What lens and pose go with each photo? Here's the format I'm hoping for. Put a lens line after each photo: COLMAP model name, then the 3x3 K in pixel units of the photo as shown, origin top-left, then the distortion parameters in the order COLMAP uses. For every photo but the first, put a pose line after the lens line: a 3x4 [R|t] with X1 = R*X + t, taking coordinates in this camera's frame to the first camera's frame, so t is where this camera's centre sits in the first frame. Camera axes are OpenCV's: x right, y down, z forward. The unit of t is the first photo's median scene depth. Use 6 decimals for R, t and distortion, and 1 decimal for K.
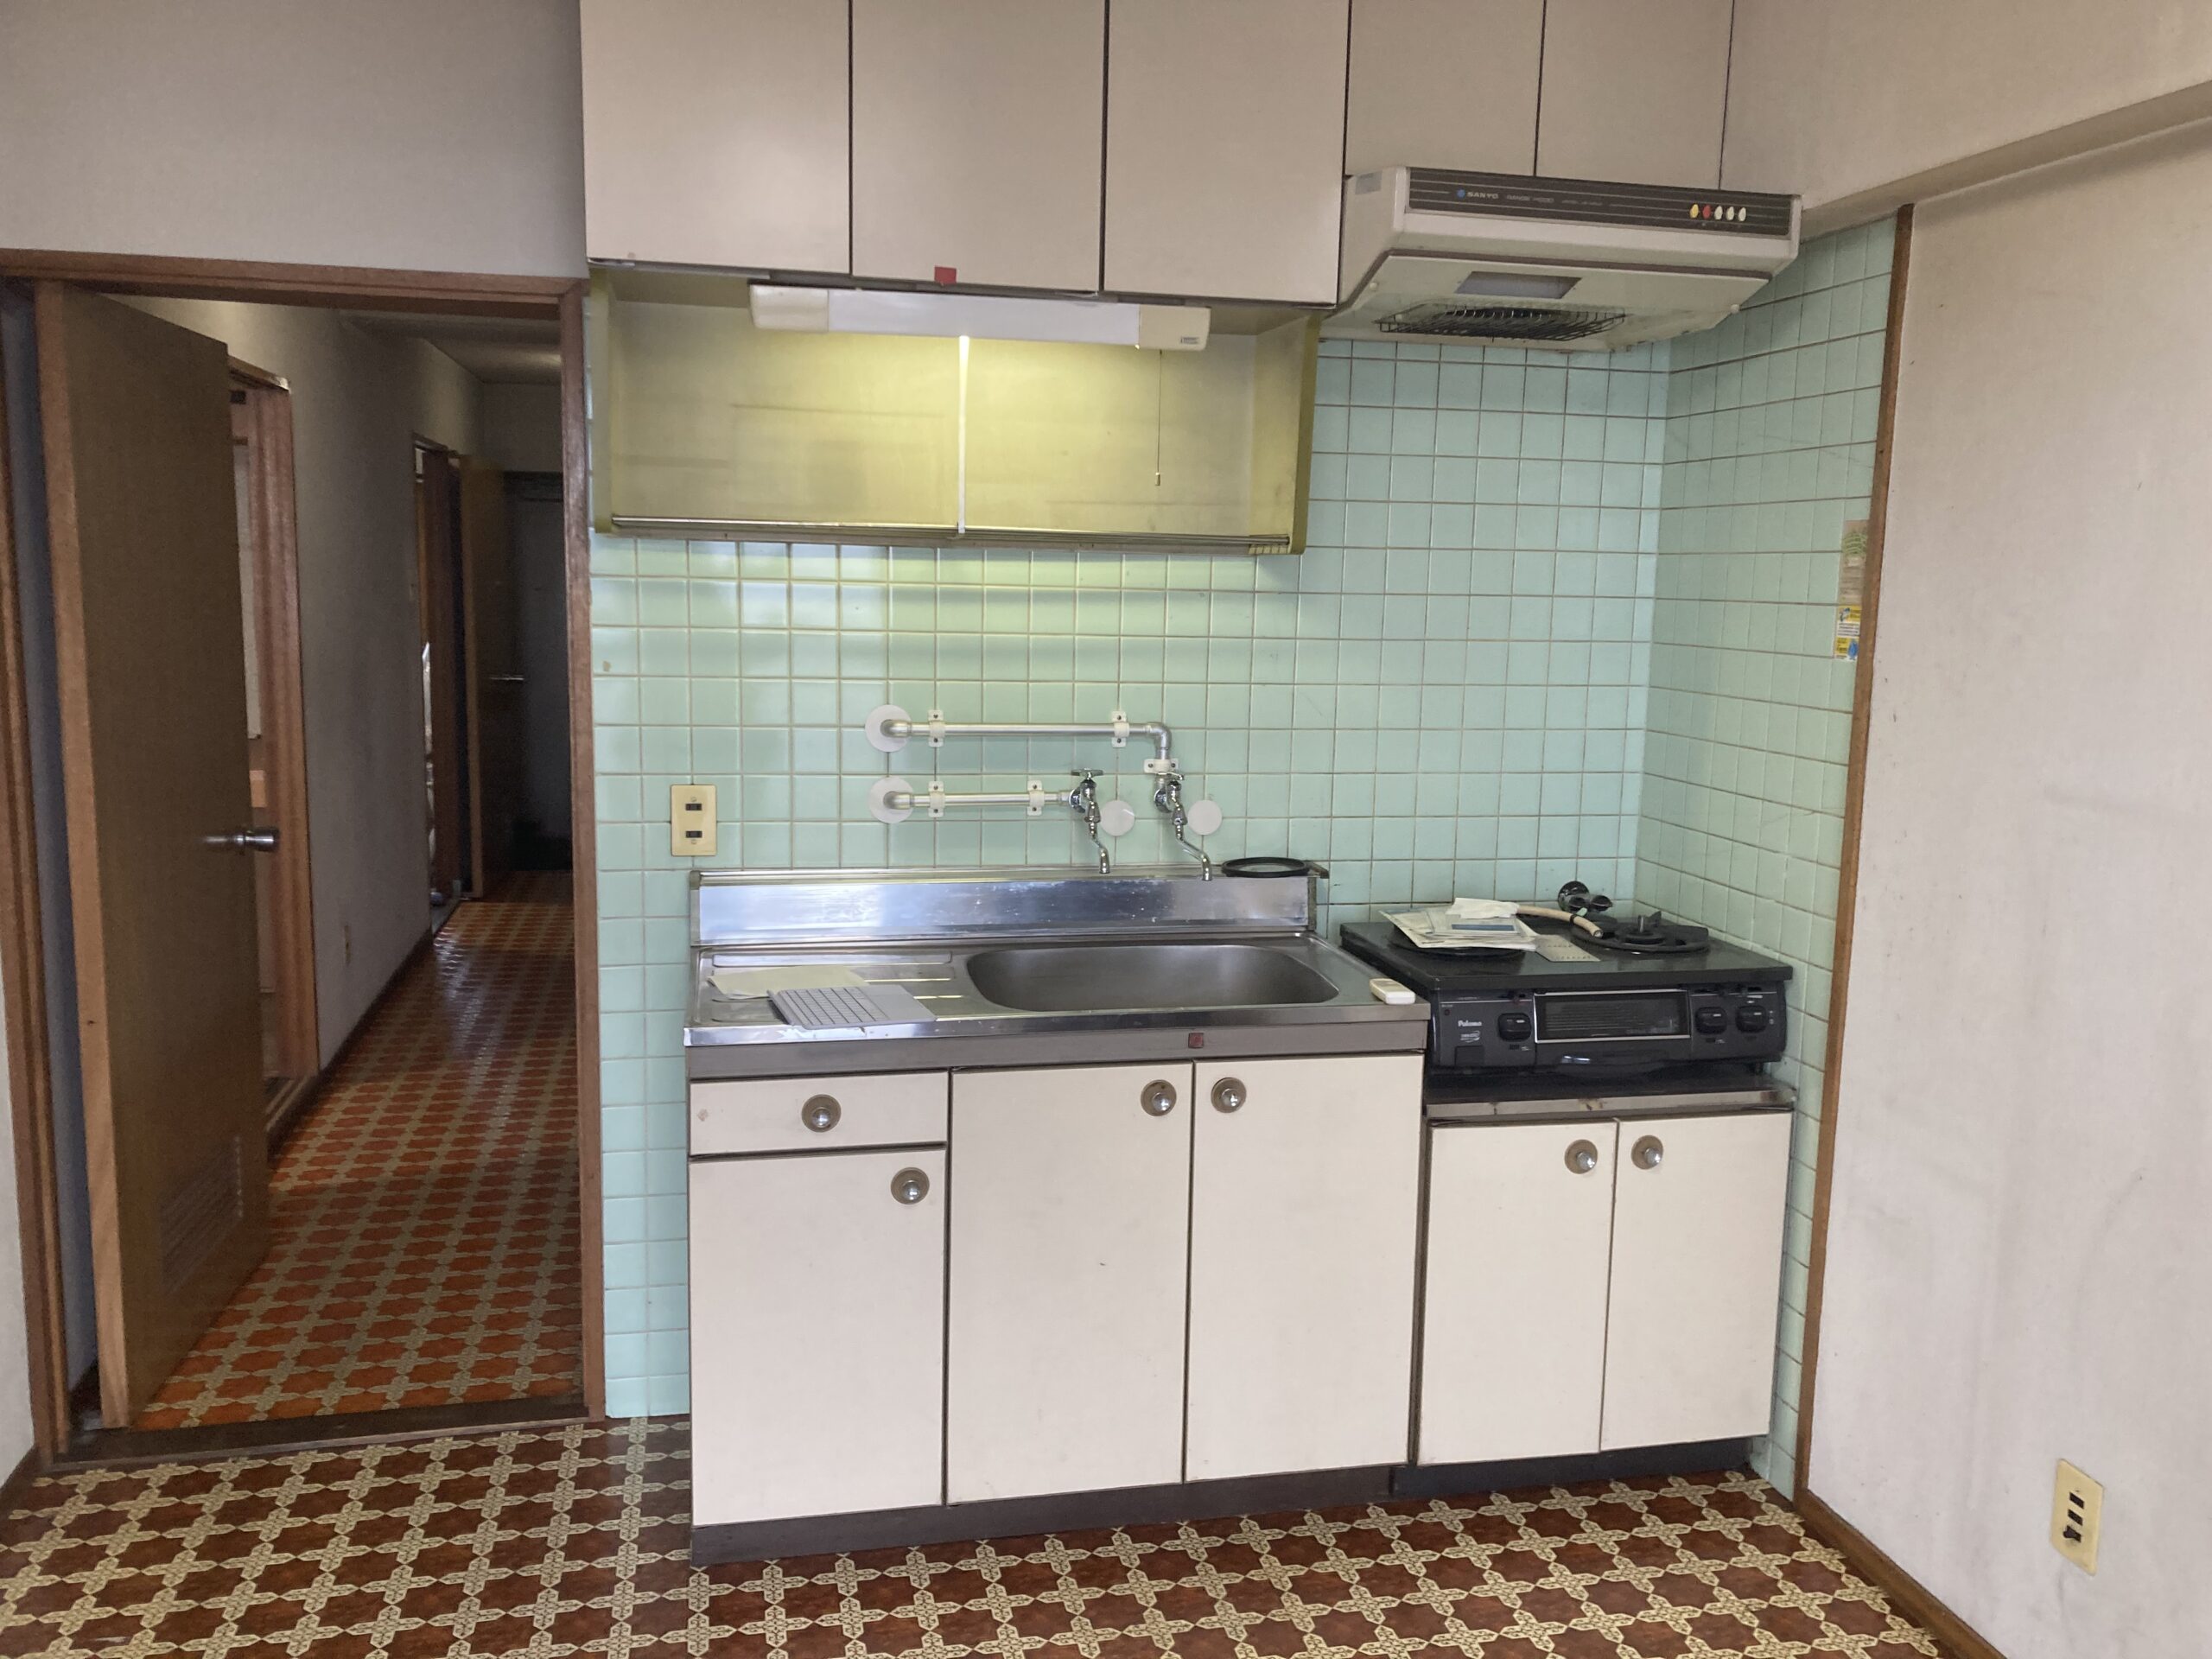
lens RADIAL K [[1801.7, 0, 1106.0], [0, 1801.7, 829.5], [0, 0, 1]] dist [0.027160, -0.007010]
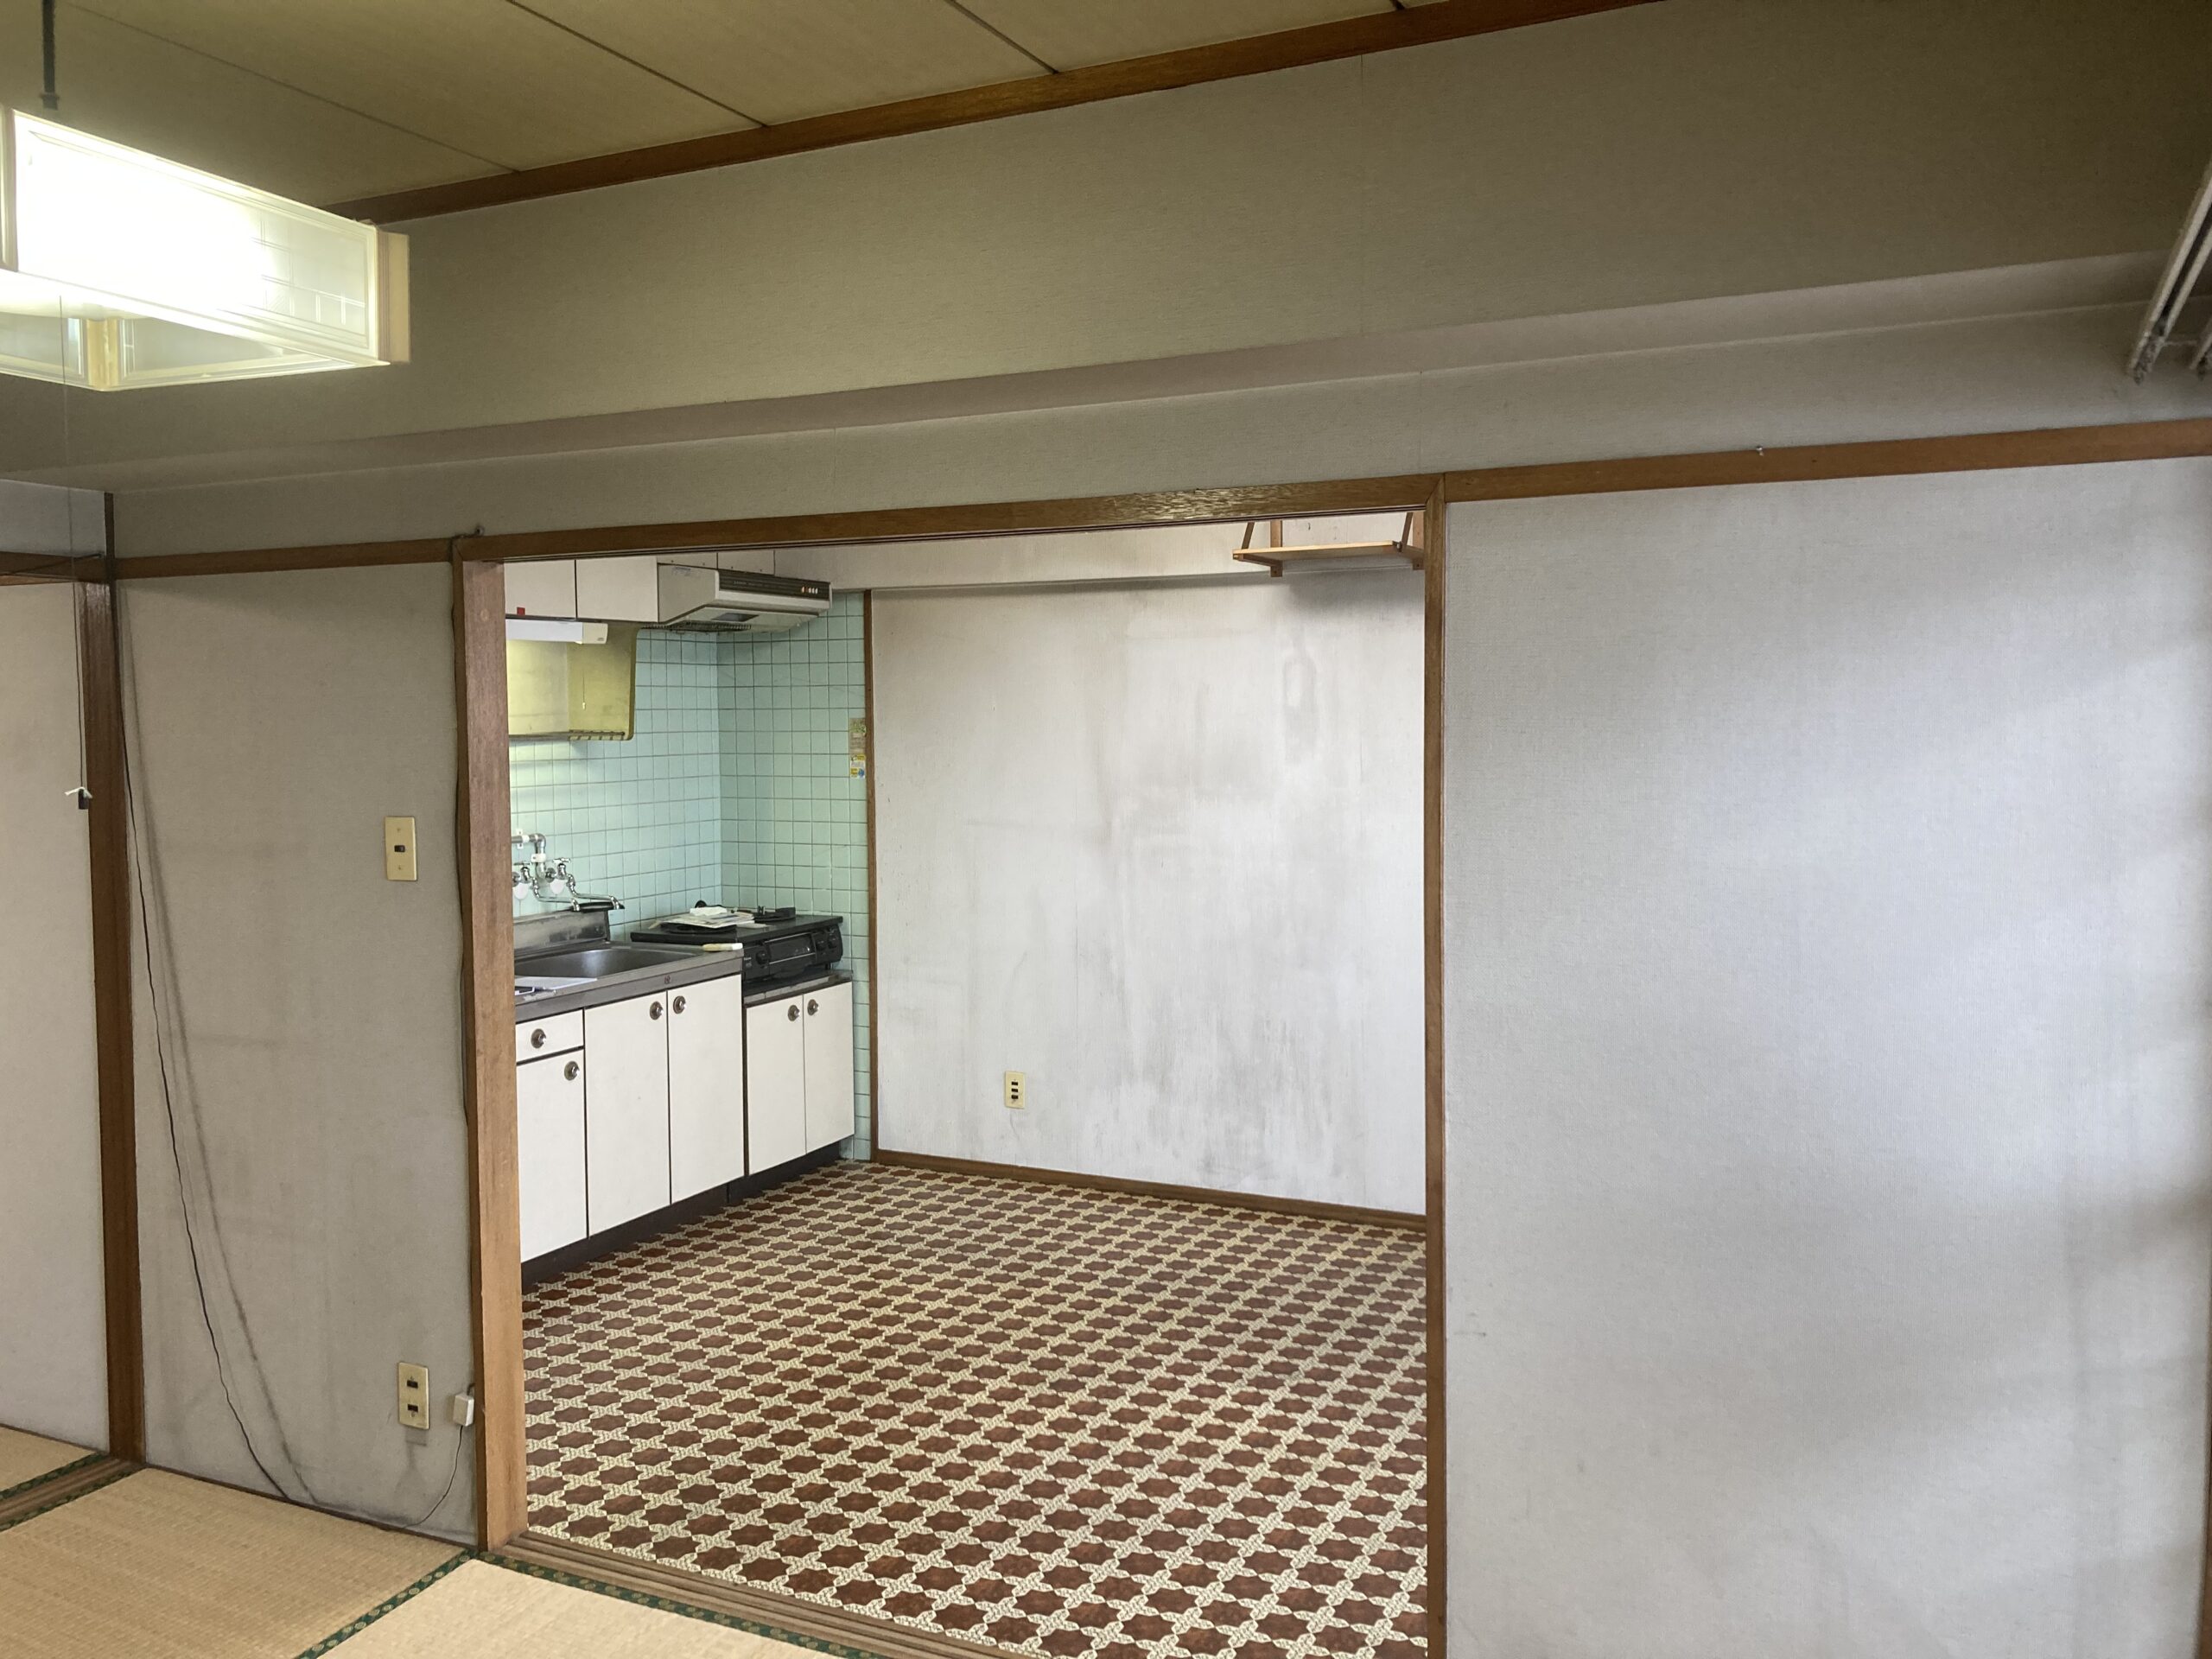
lens RADIAL K [[1800.3, 0, 1099.8], [0, 1800.3, 804.7], [0, 0, 1]] dist [0.044243, -0.048618]
pose [[0.612845, -0.069105, 0.787176, -1.197735], [0.130768, 0.991303, -0.014783, 0.014335], [-0.779308, 0.111997, 0.616552, -0.643220]]
